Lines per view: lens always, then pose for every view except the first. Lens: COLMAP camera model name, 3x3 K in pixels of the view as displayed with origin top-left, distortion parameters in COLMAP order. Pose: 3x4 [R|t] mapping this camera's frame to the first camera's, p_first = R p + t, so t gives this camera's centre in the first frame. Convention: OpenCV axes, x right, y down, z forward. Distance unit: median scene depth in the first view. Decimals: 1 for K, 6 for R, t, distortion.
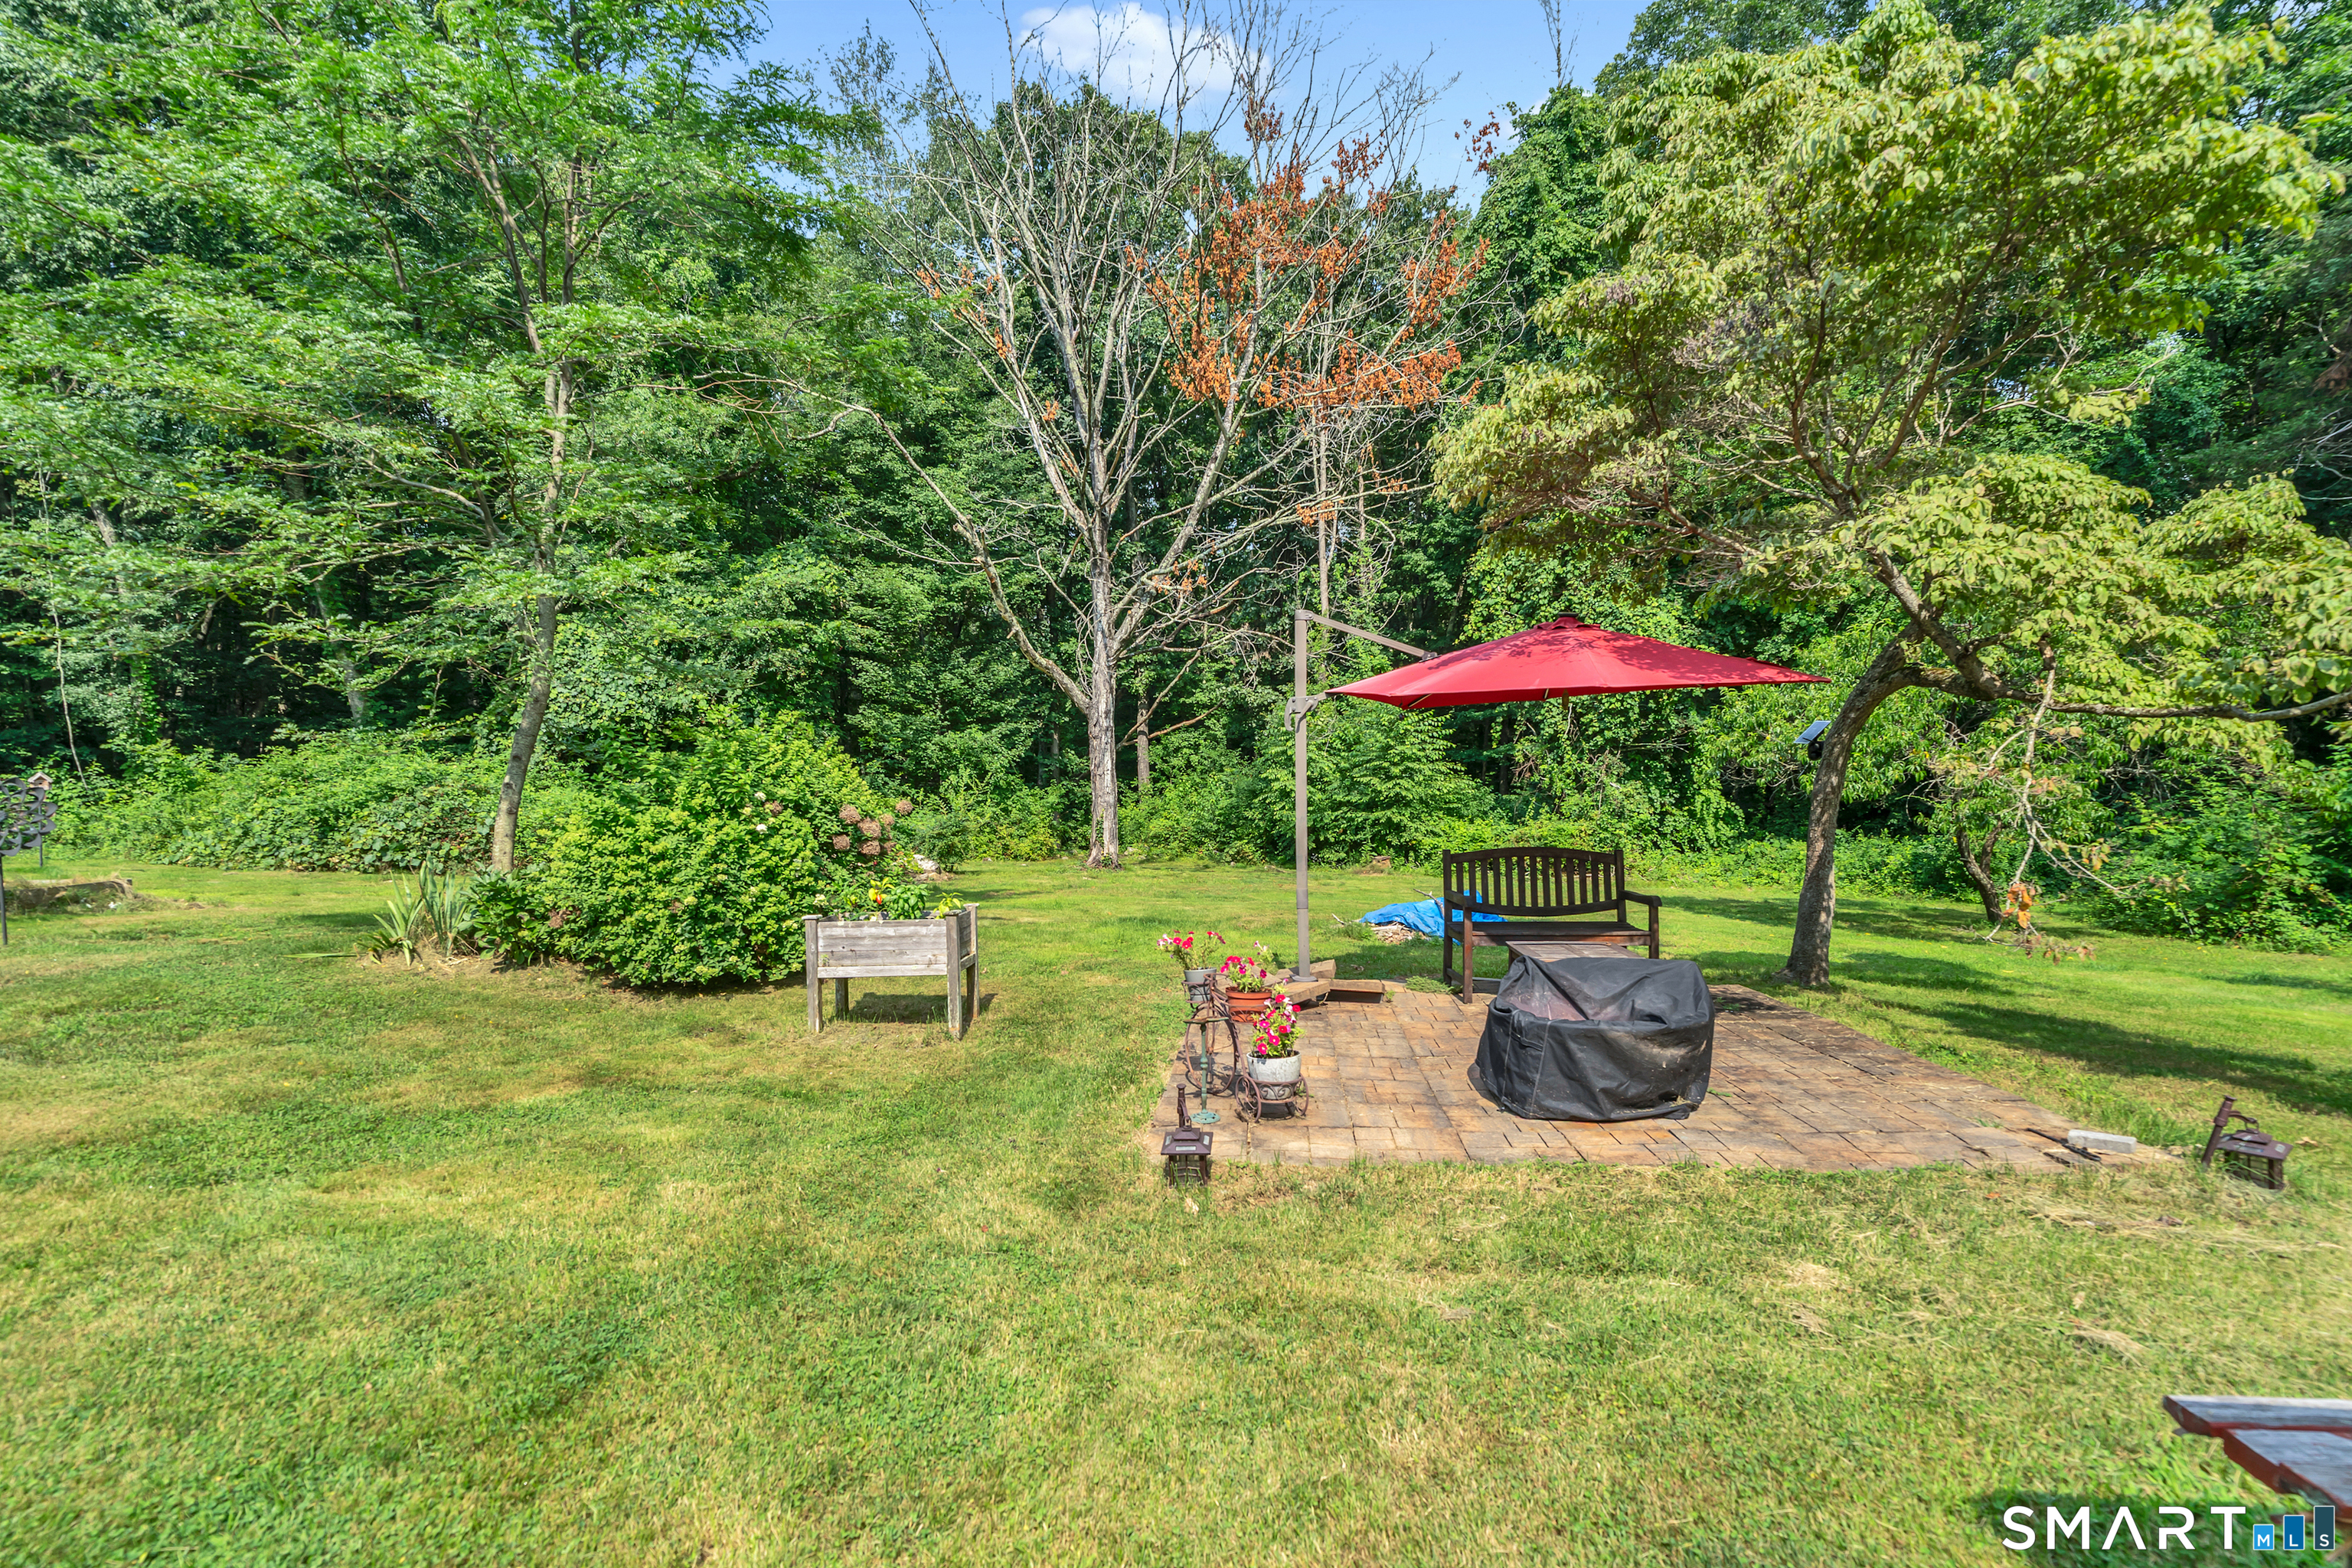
lens RADIAL K [[1067.6, 0, 1176.0], [0, 1067.6, 784.0], [0, 0, 1]] dist [-0.011619, 0.000721]
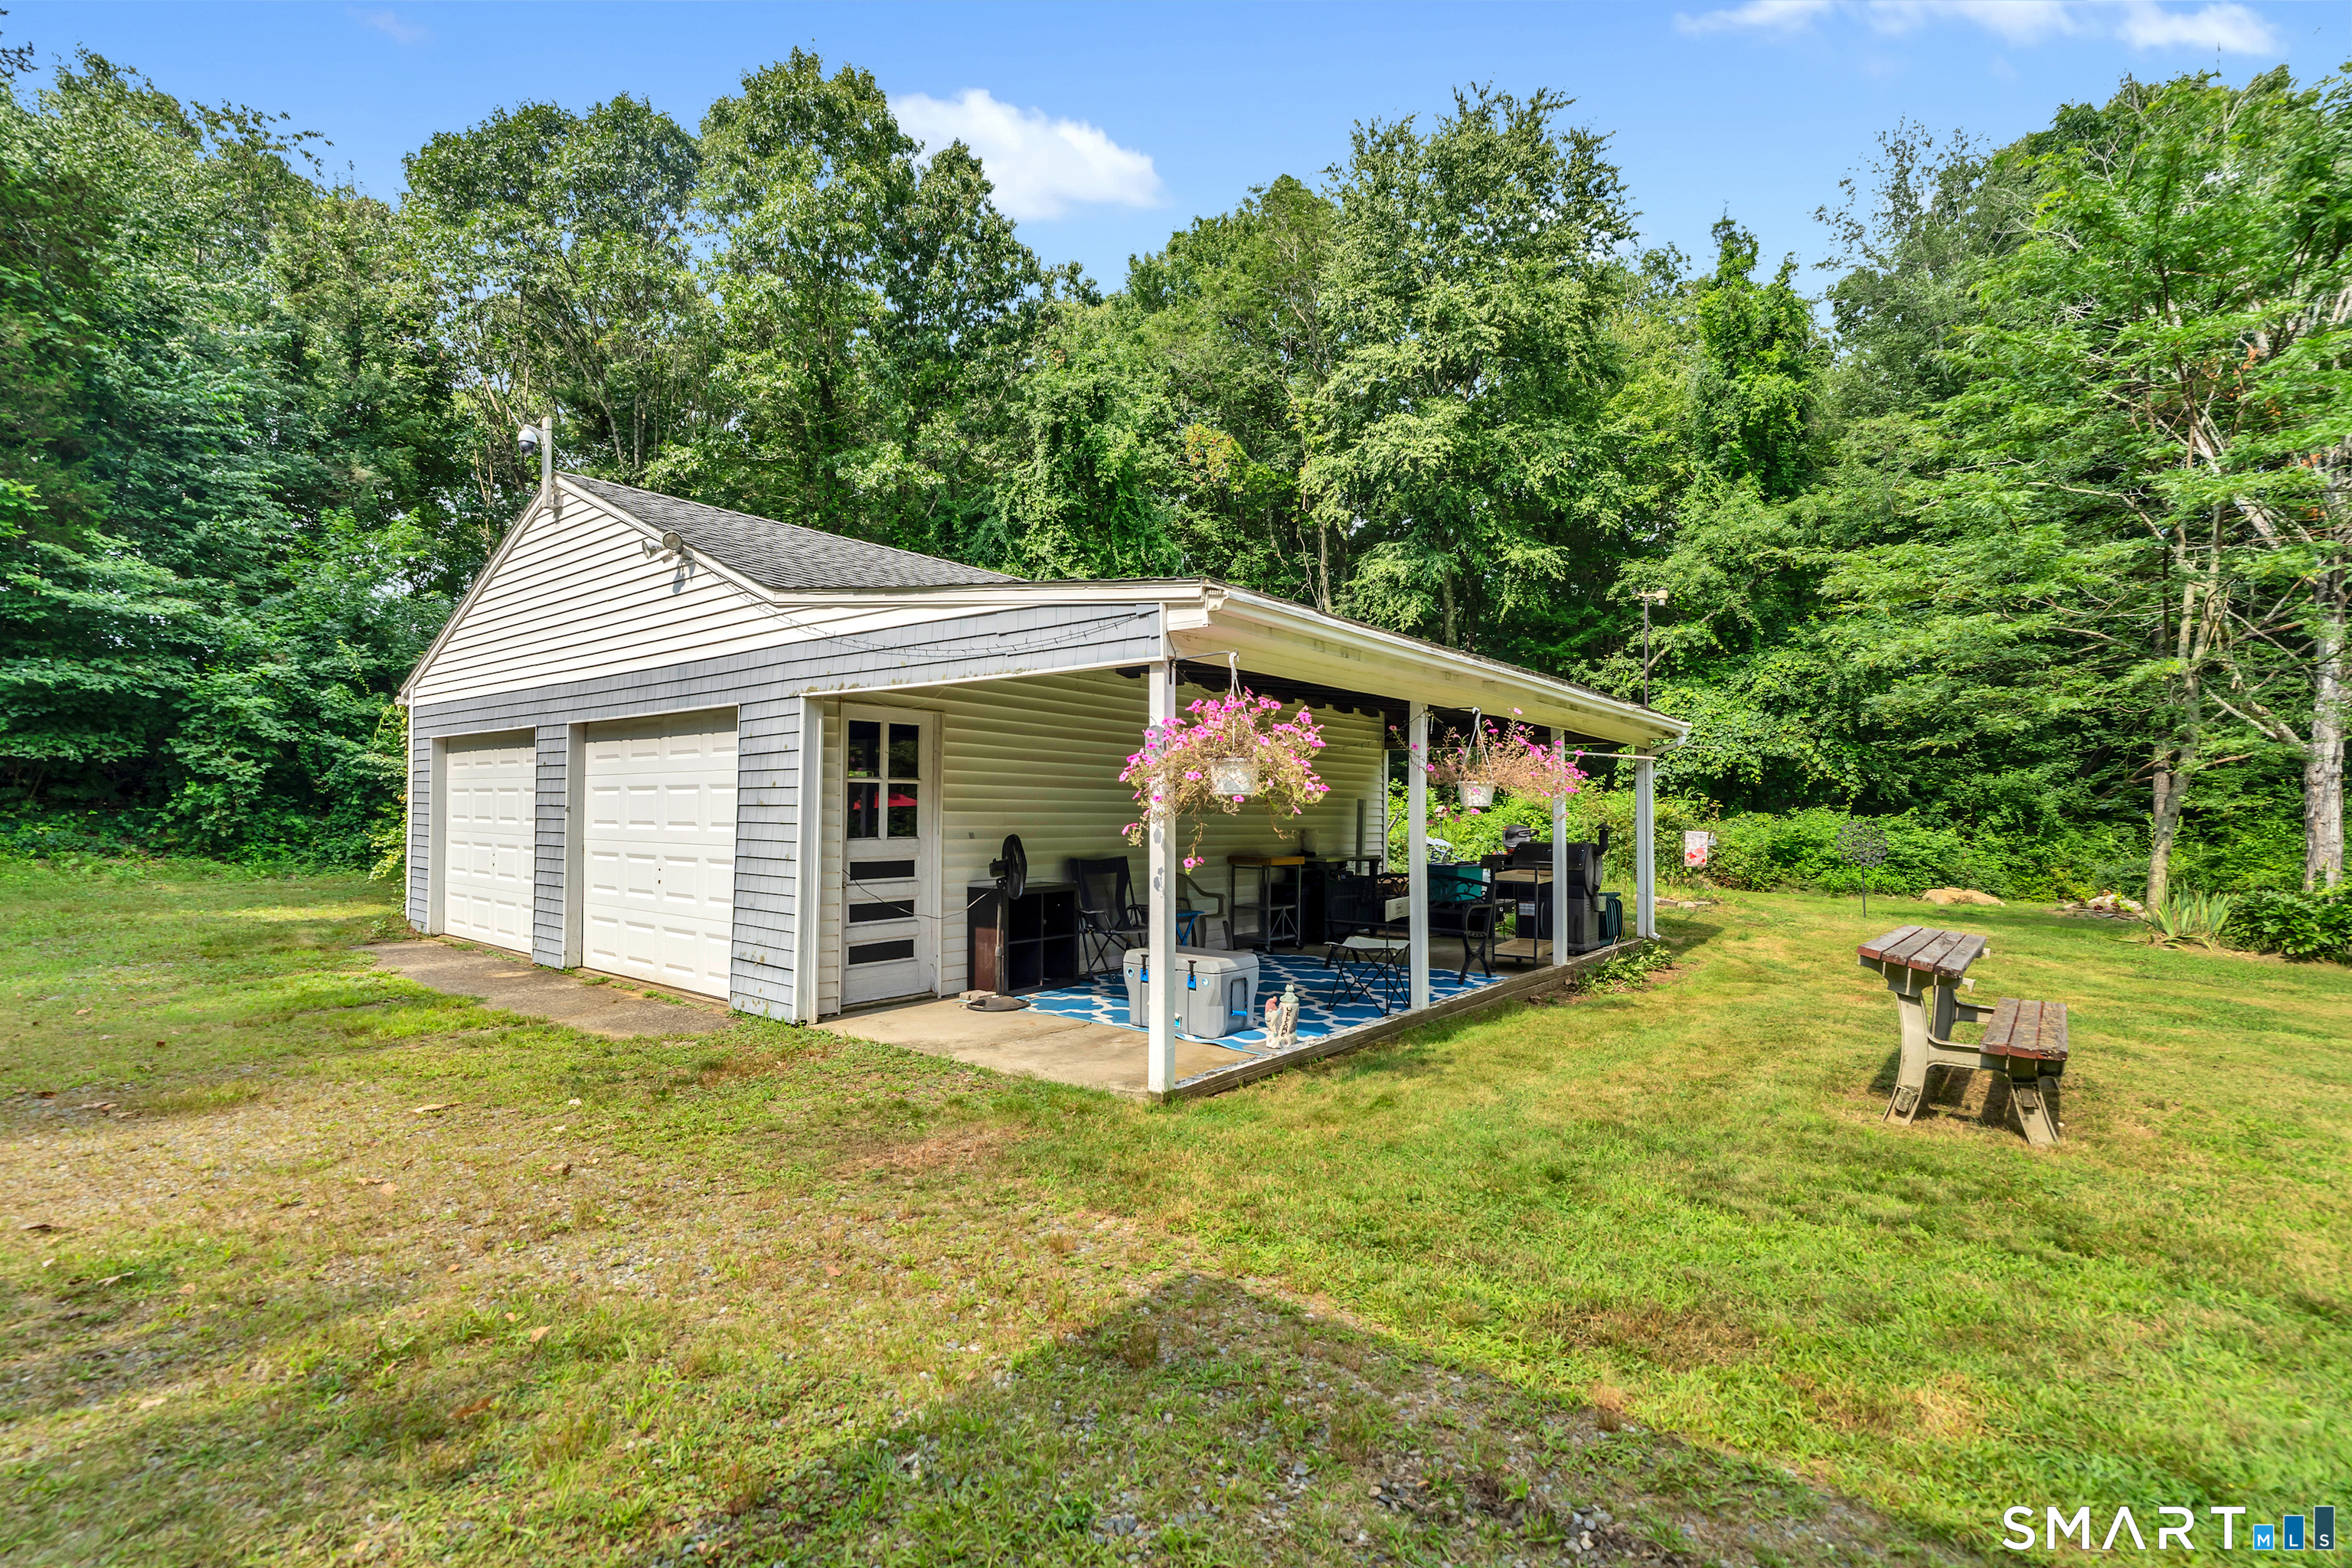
lens RADIAL K [[1067.6, 0, 1176.0], [0, 1067.6, 784.0], [0, 0, 1]] dist [-0.011619, 0.000721]
pose [[0.809087, 0.004529, -0.587671, -0.387174], [-0.020505, 0.999579, -0.020526, -0.002869], [0.587331, 0.028658, 0.808839, -0.418644]]
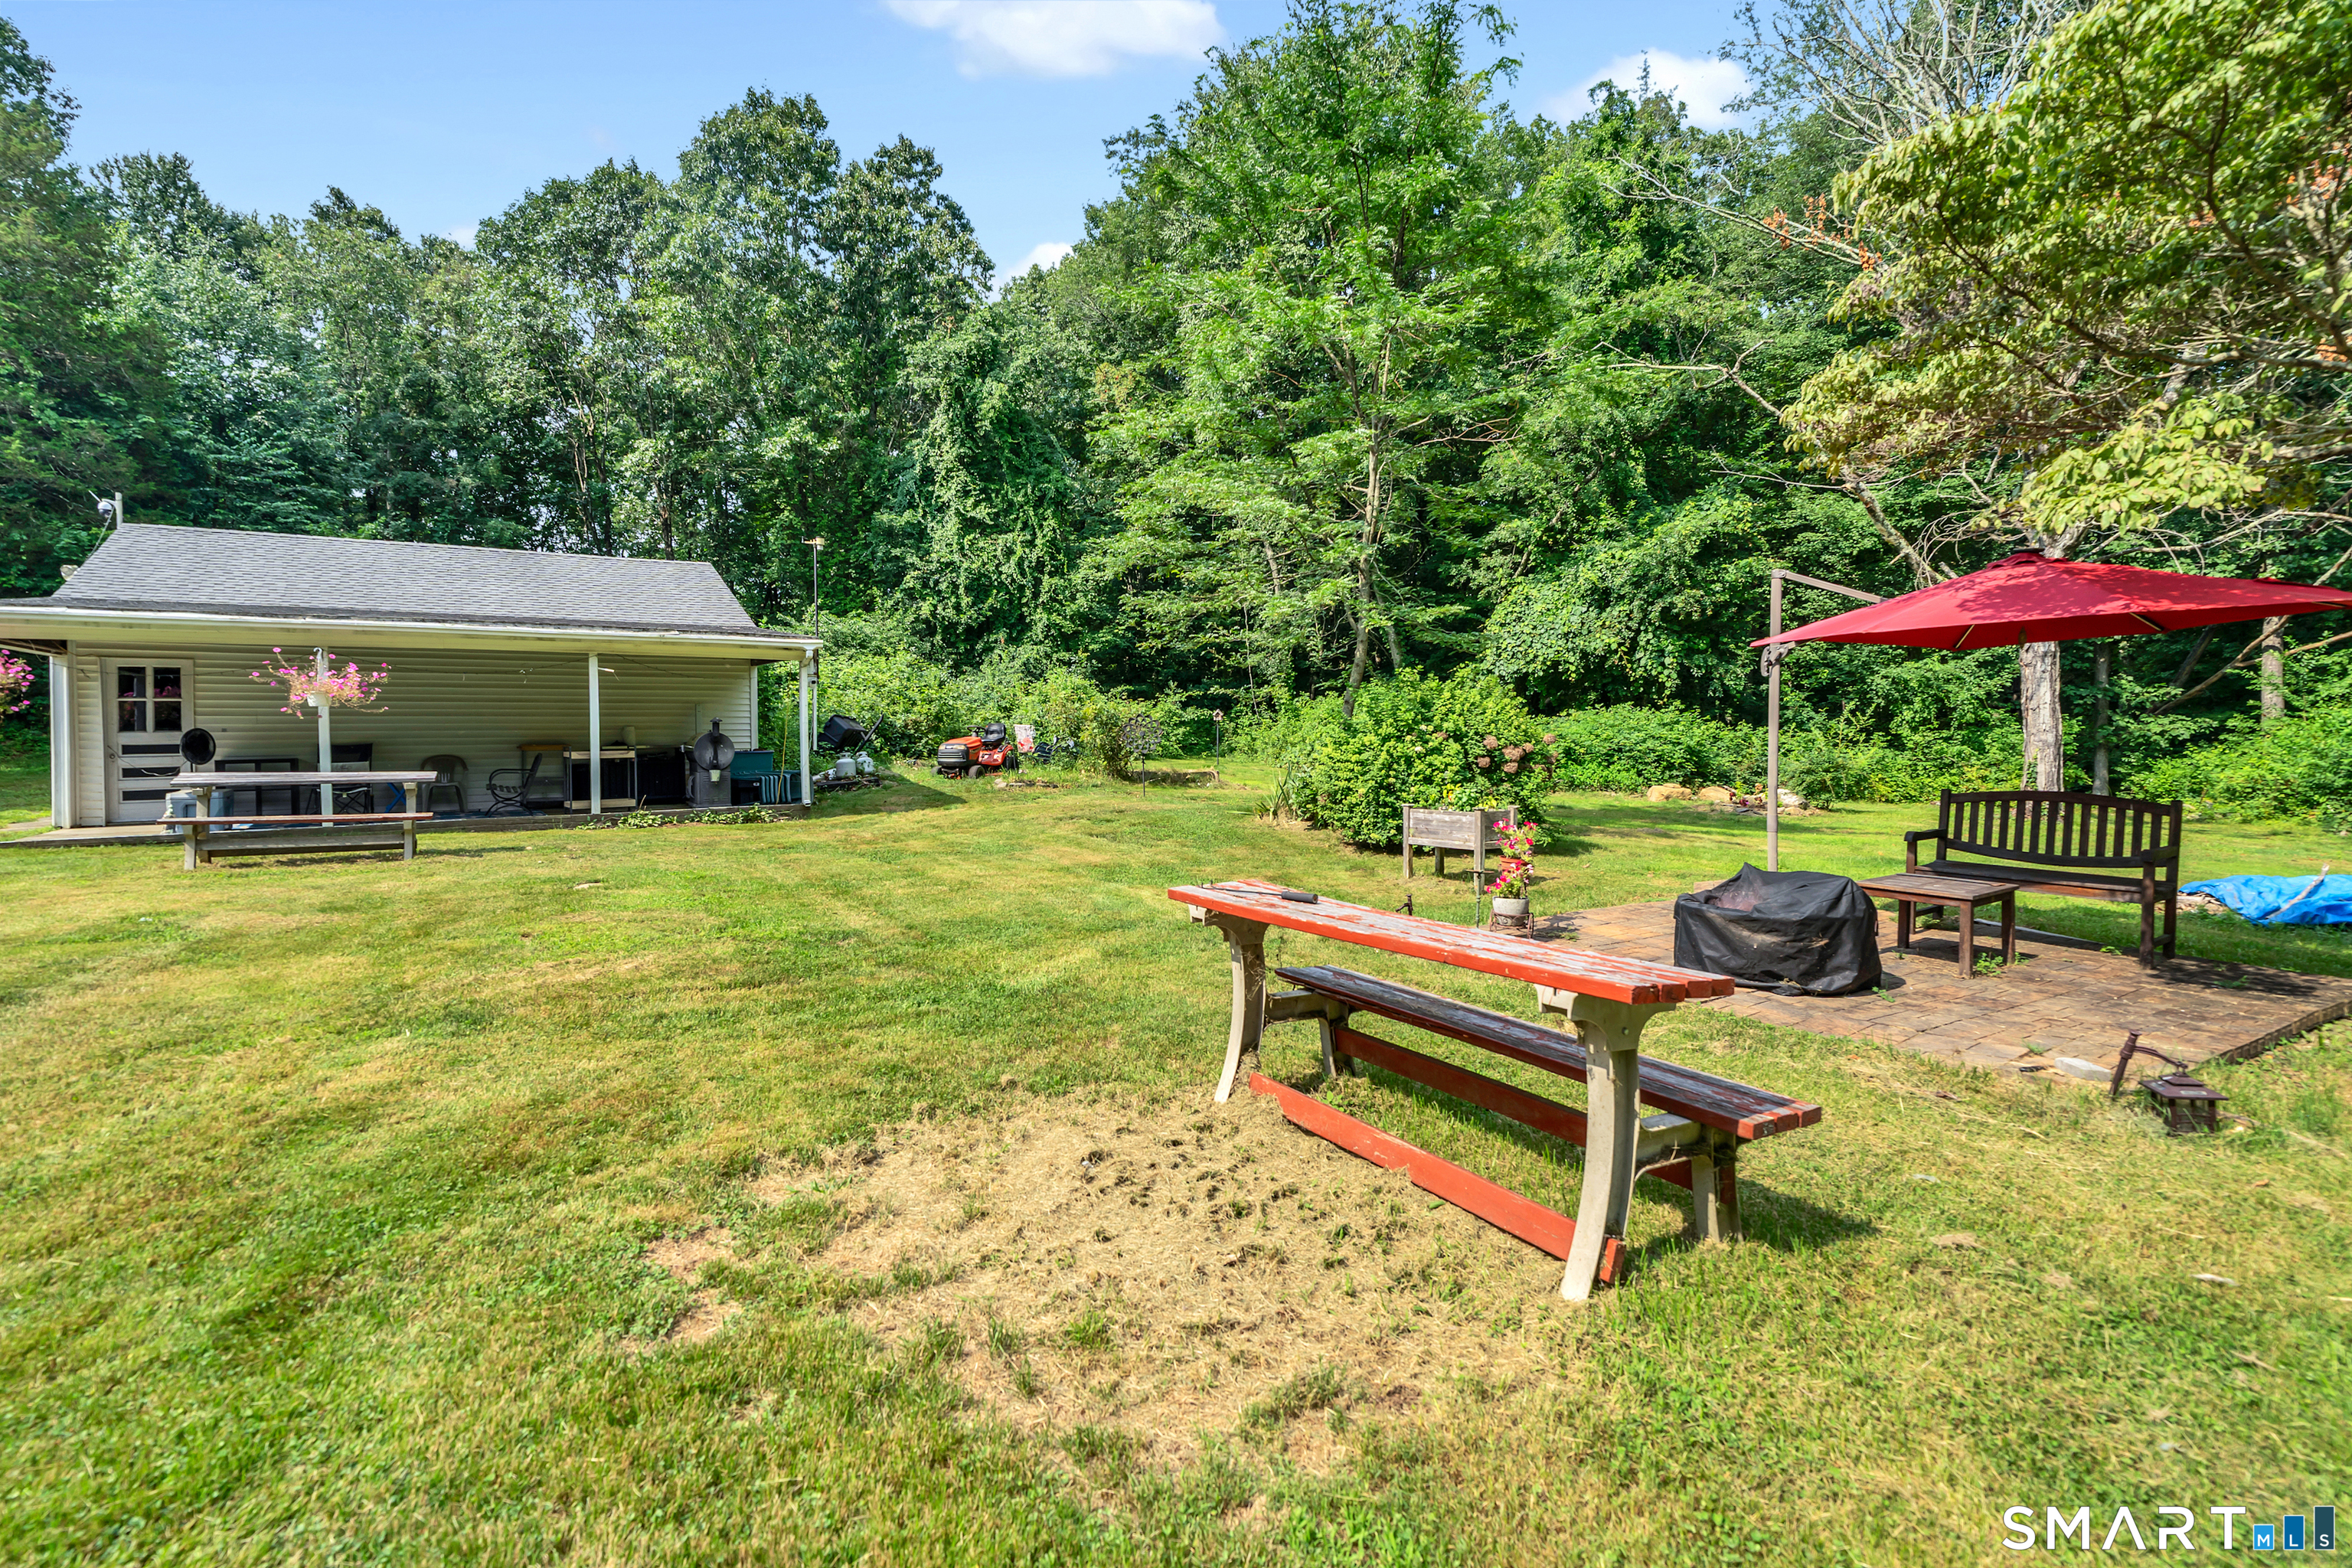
lens RADIAL K [[1079.2, 0, 1178.9], [0, 1079.2, 745.3], [0, 0, 1]] dist [-0.009551, 0.000070]
pose [[0.597345, 0.023386, -0.801644, 0.228050], [-0.002894, 0.999631, 0.027006, -0.000752], [0.801979, -0.013812, 0.597192, -0.062869]]
